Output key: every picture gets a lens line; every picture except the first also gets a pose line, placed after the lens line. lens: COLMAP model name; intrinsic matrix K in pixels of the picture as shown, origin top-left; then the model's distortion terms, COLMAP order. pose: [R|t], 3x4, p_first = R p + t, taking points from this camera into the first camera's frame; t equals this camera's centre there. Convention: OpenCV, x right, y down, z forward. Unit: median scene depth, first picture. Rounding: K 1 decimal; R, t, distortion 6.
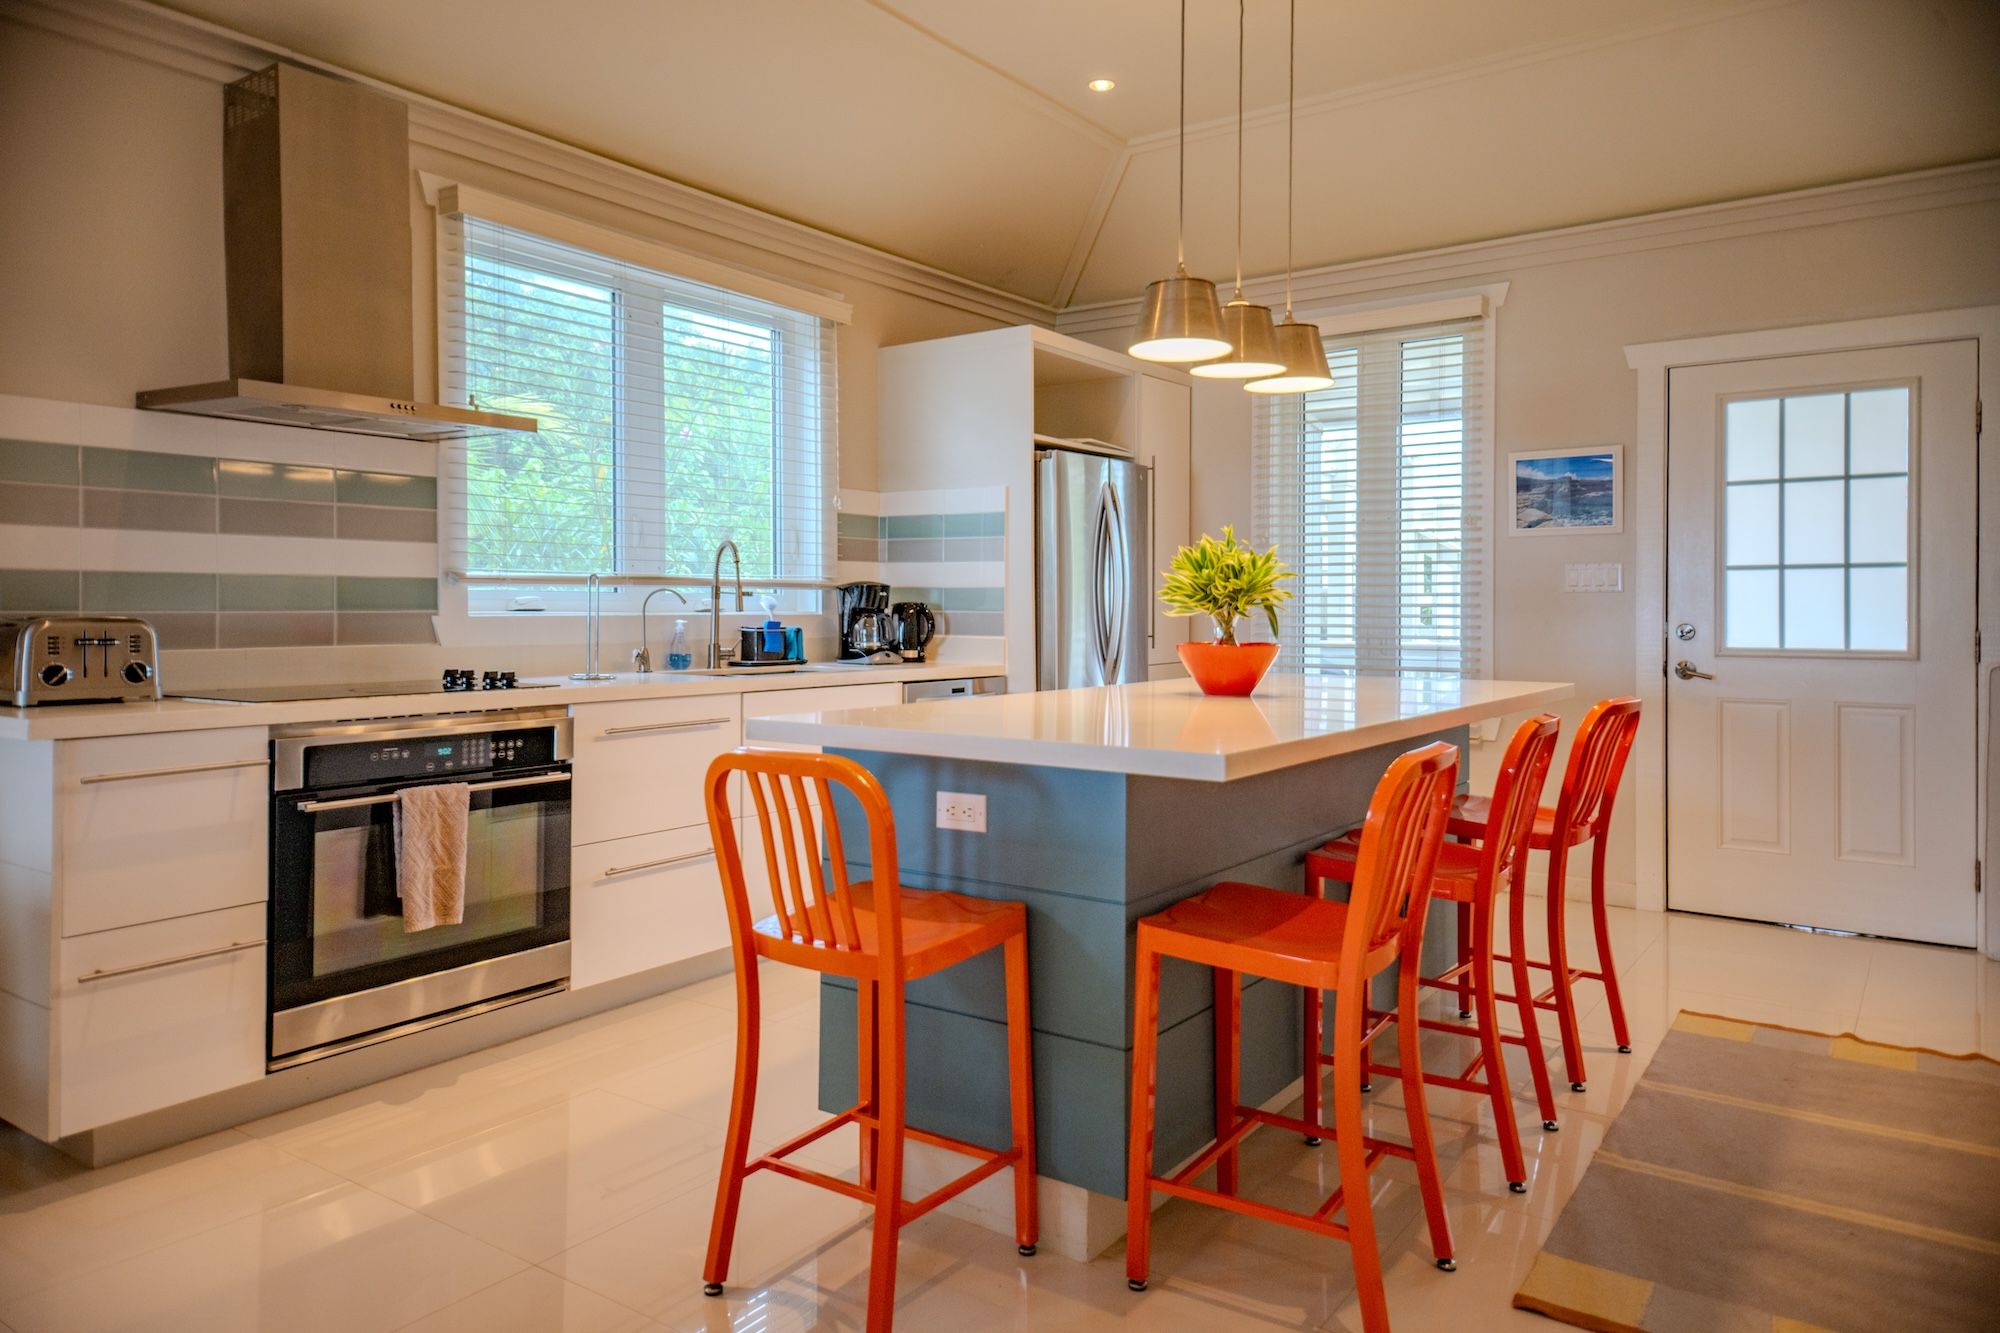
lens RADIAL K [[1365.7, 0, 973.4], [0, 1365.7, 610.0], [0, 0, 1]] dist [0.043463, -0.017766]
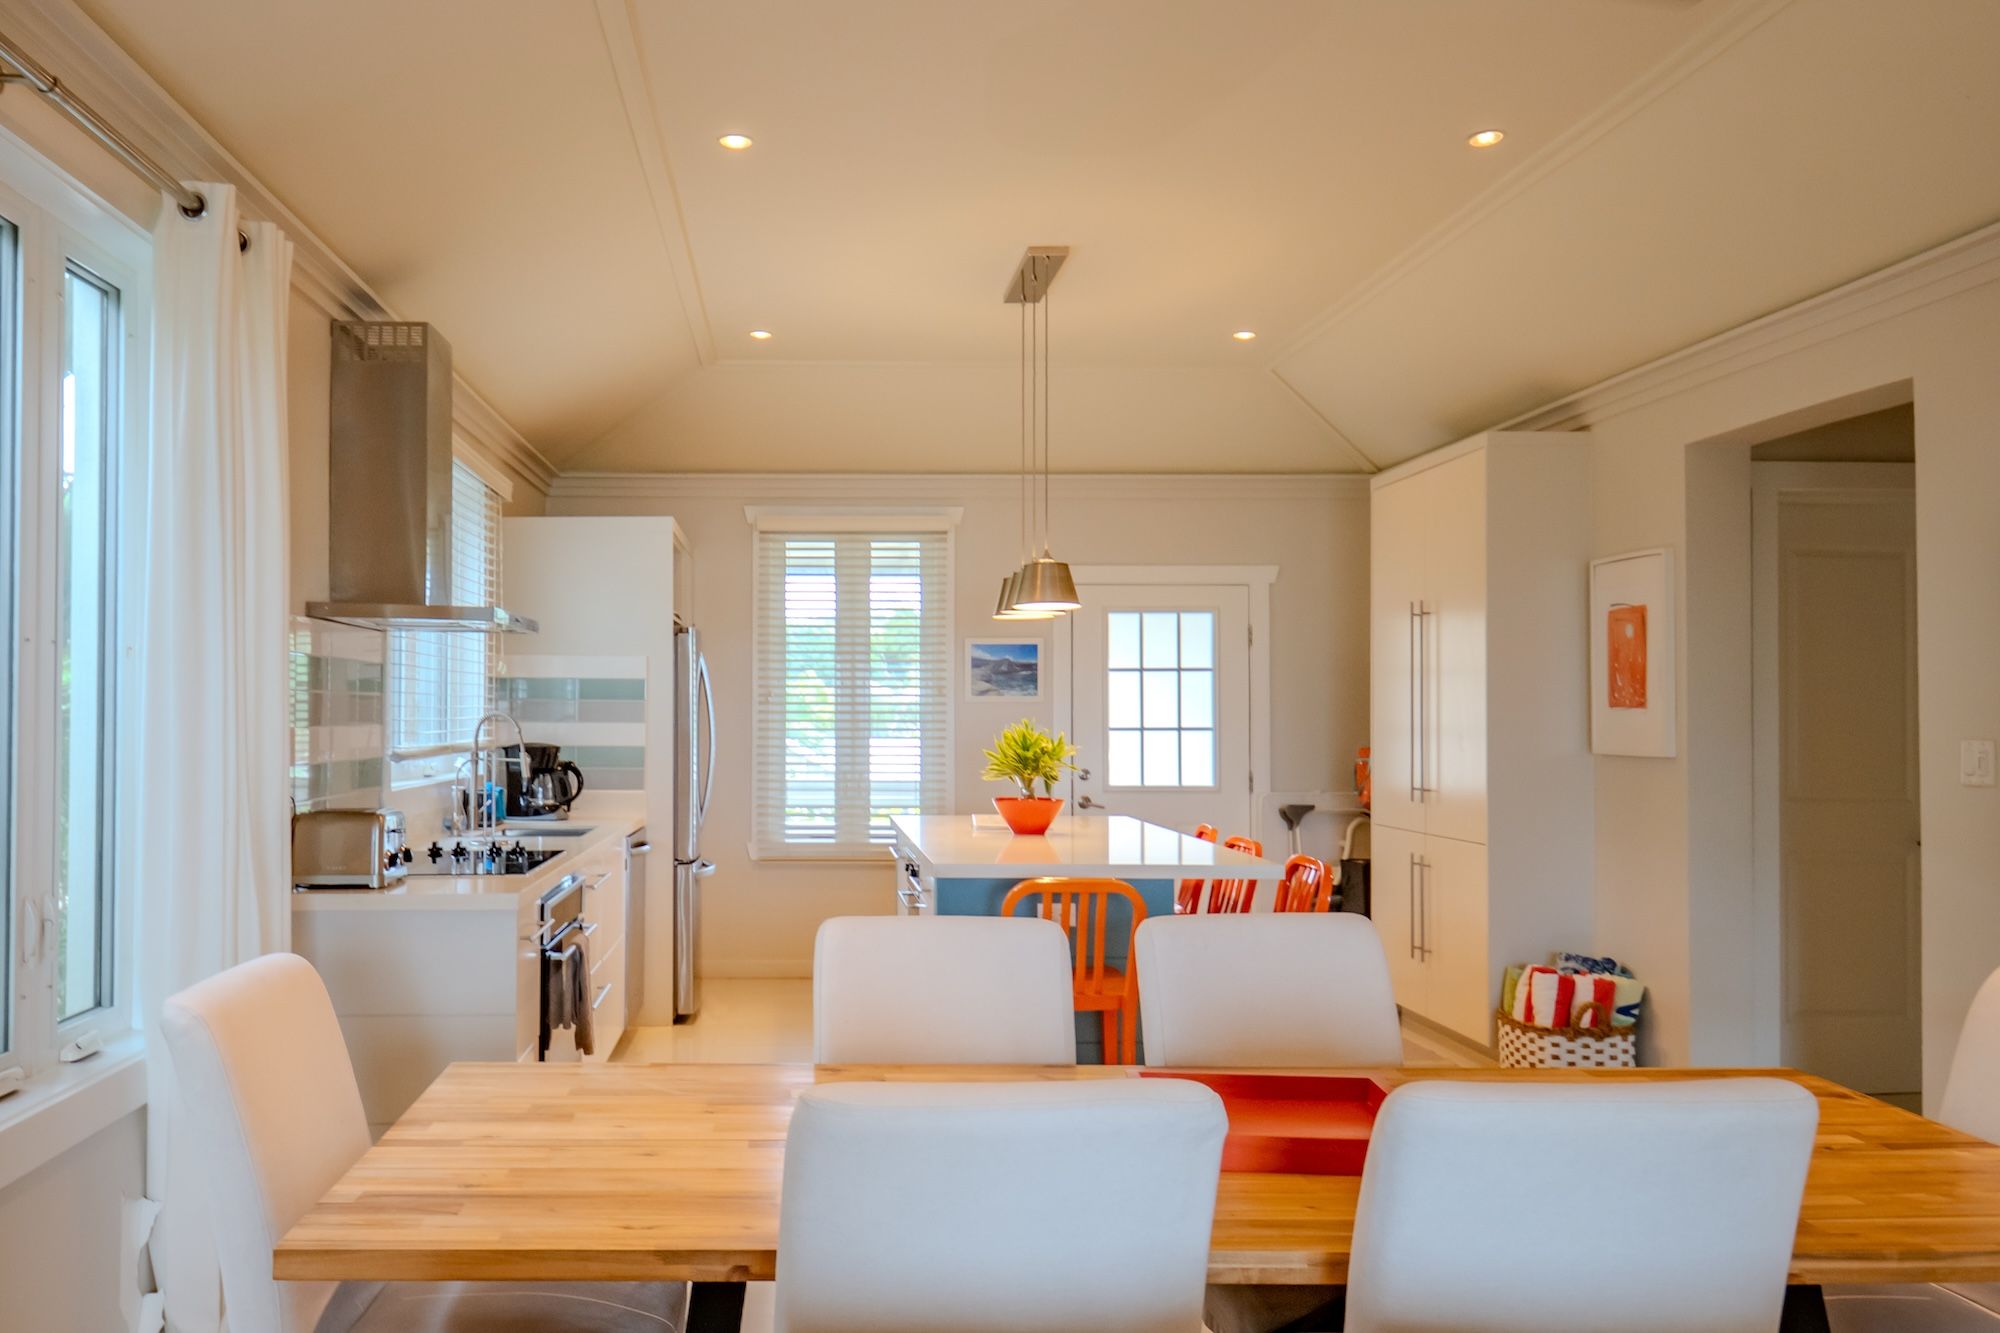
lens RADIAL K [[1644.1, 0, 909.8], [0, 1644.1, 669.0], [0, 0, 1]] dist [0.010806, -0.000699]
pose [[0.785915, 0.019807, 0.618017, -0.839173], [-0.001229, 0.999535, -0.030470, -0.051326], [-0.618333, 0.023188, 0.785574, -0.256334]]
